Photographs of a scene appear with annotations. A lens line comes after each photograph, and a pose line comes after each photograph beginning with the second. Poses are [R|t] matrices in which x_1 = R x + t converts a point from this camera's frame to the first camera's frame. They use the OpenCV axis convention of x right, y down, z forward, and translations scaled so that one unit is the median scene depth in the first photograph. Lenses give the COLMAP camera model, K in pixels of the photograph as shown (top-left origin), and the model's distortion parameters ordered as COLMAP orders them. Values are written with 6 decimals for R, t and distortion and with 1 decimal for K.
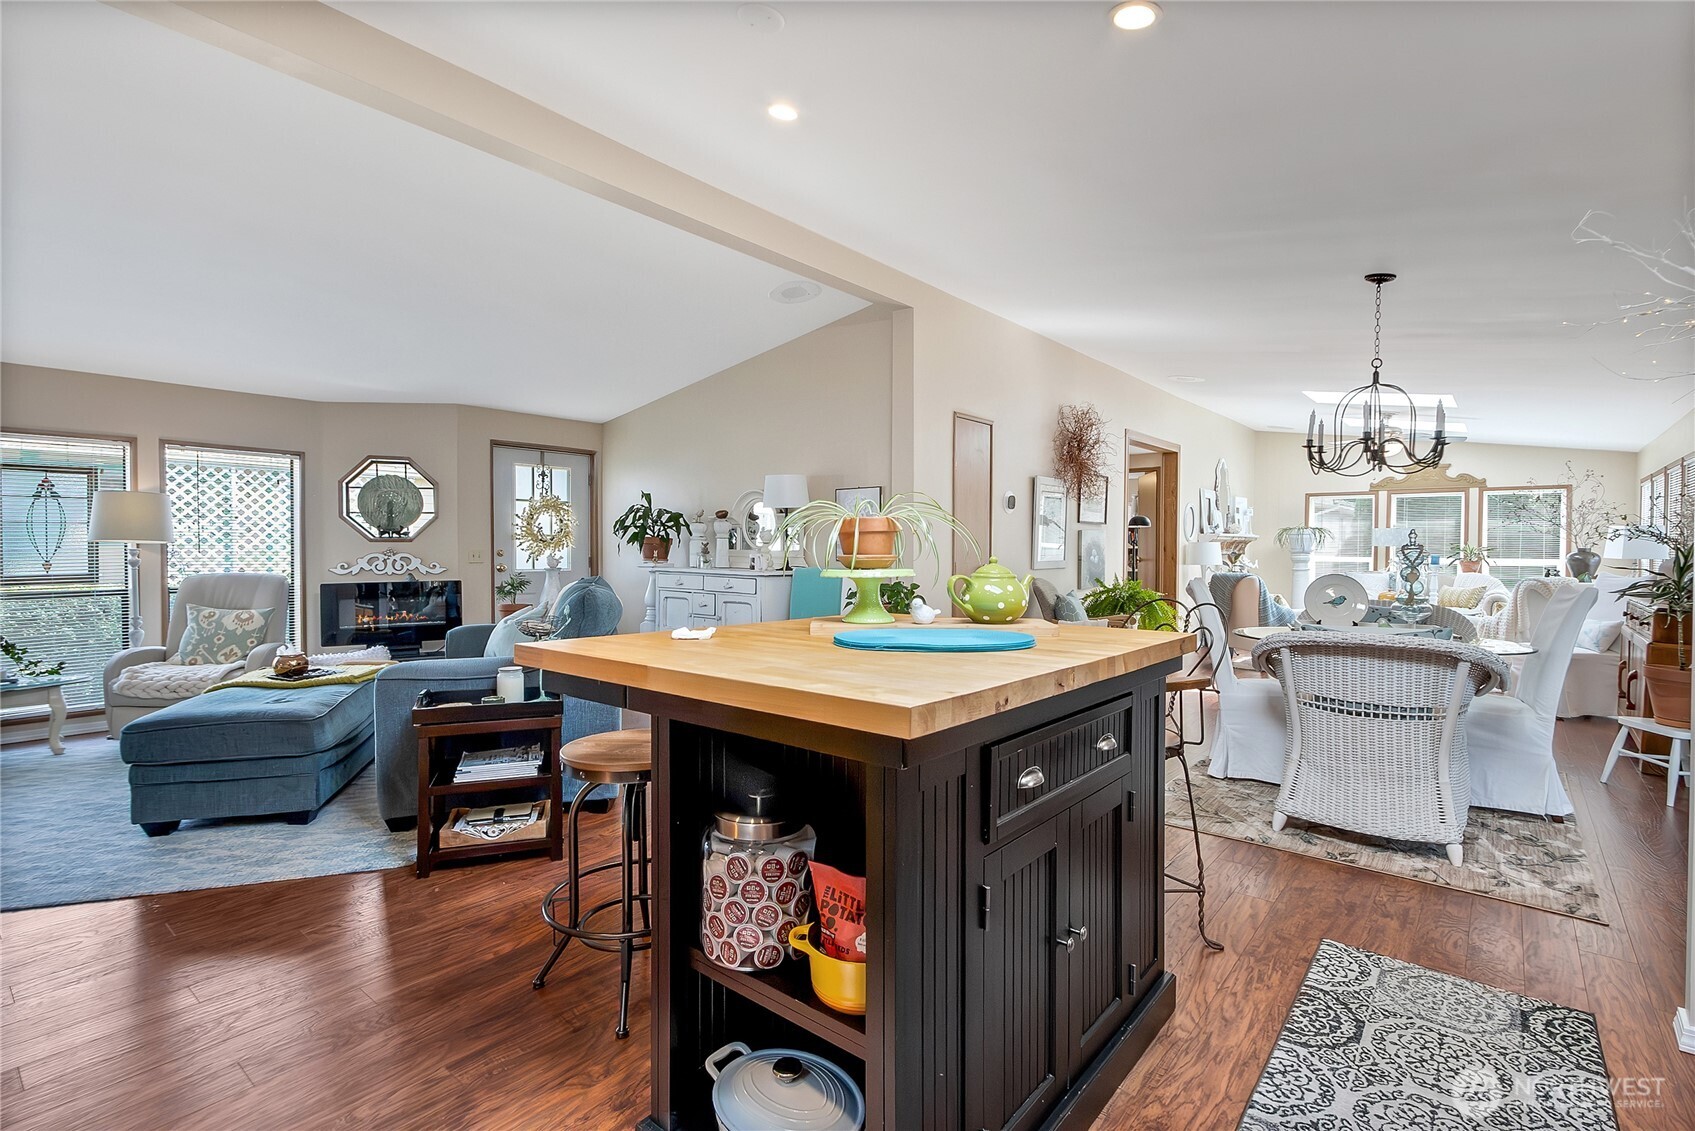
lens RADIAL K [[791.2, 0, 850.6], [0, 791.2, 557.8], [0, 0, 1]] dist [0.002533, 0.000543]
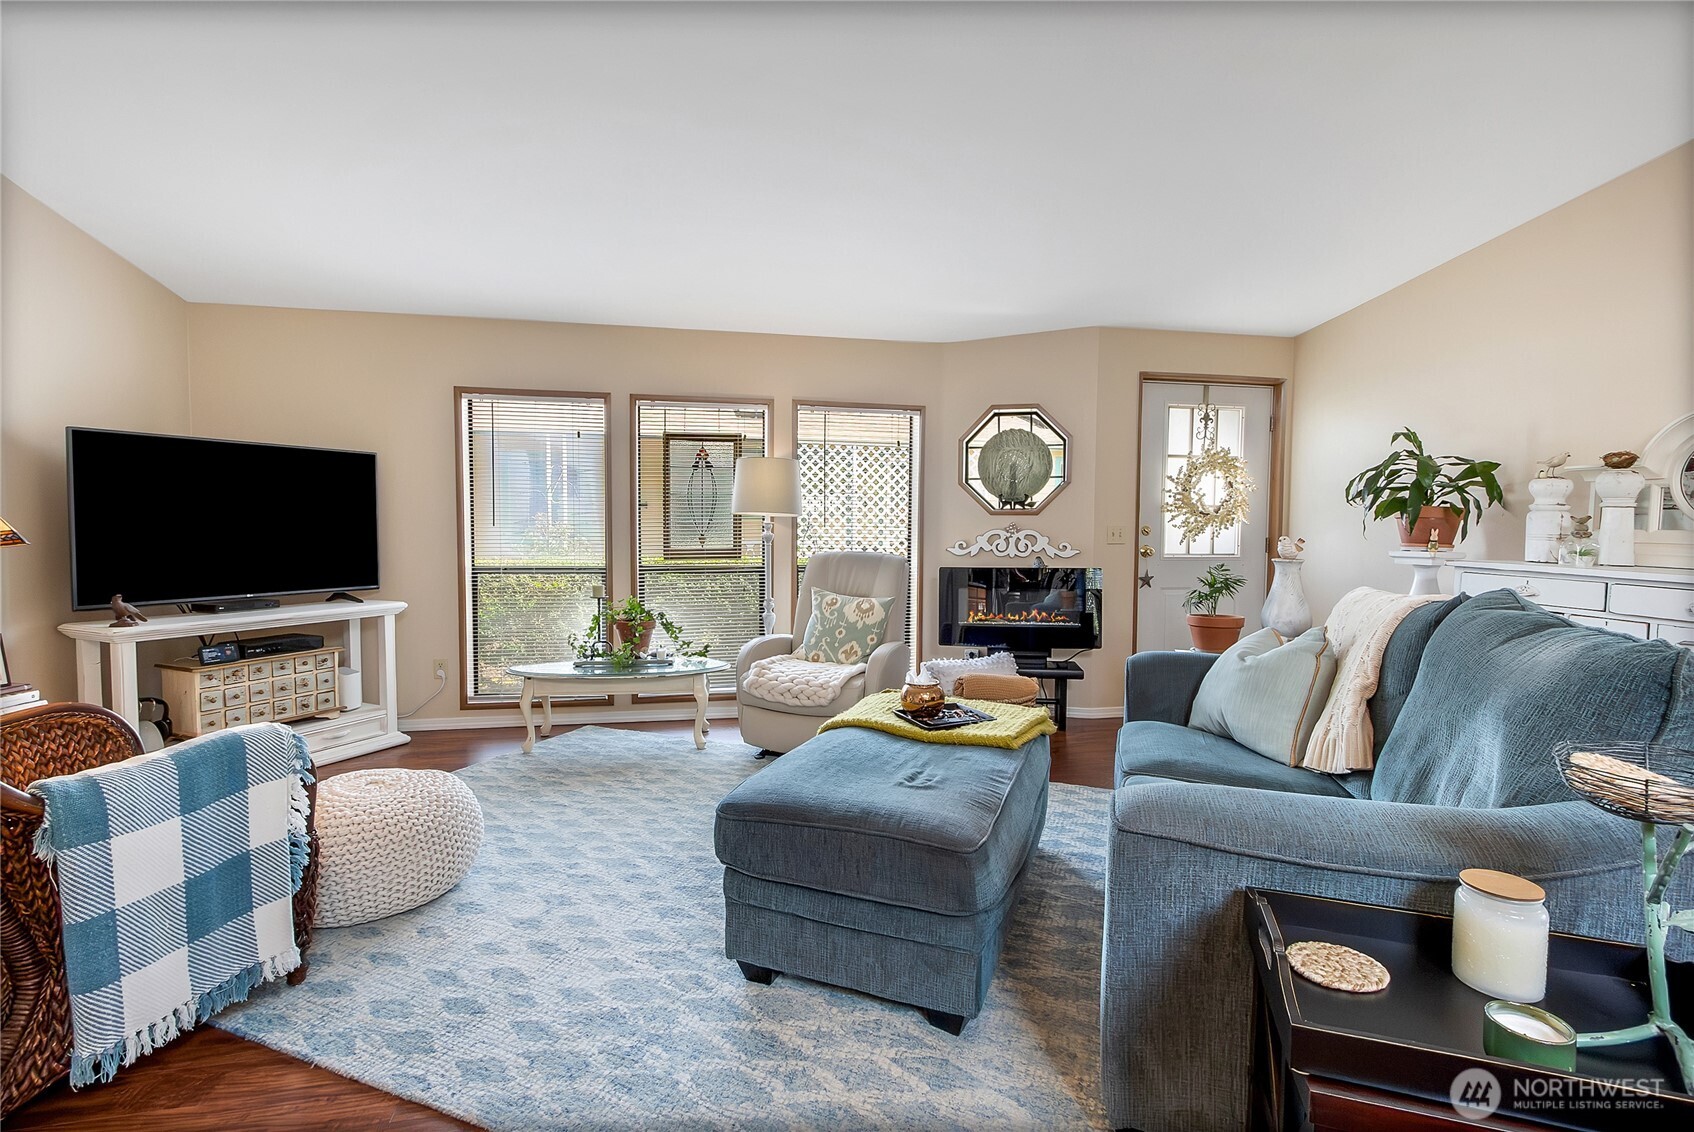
lens RADIAL K [[790.7, 0, 834.8], [0, 790.7, 560.7], [0, 0, 1]] dist [0.002533, 0.000543]
pose [[0.774996, 0.035982, -0.630941, -0.226017], [-0.013843, 0.999105, 0.039973, -0.003871], [0.631815, -0.022245, 0.774800, 0.286443]]
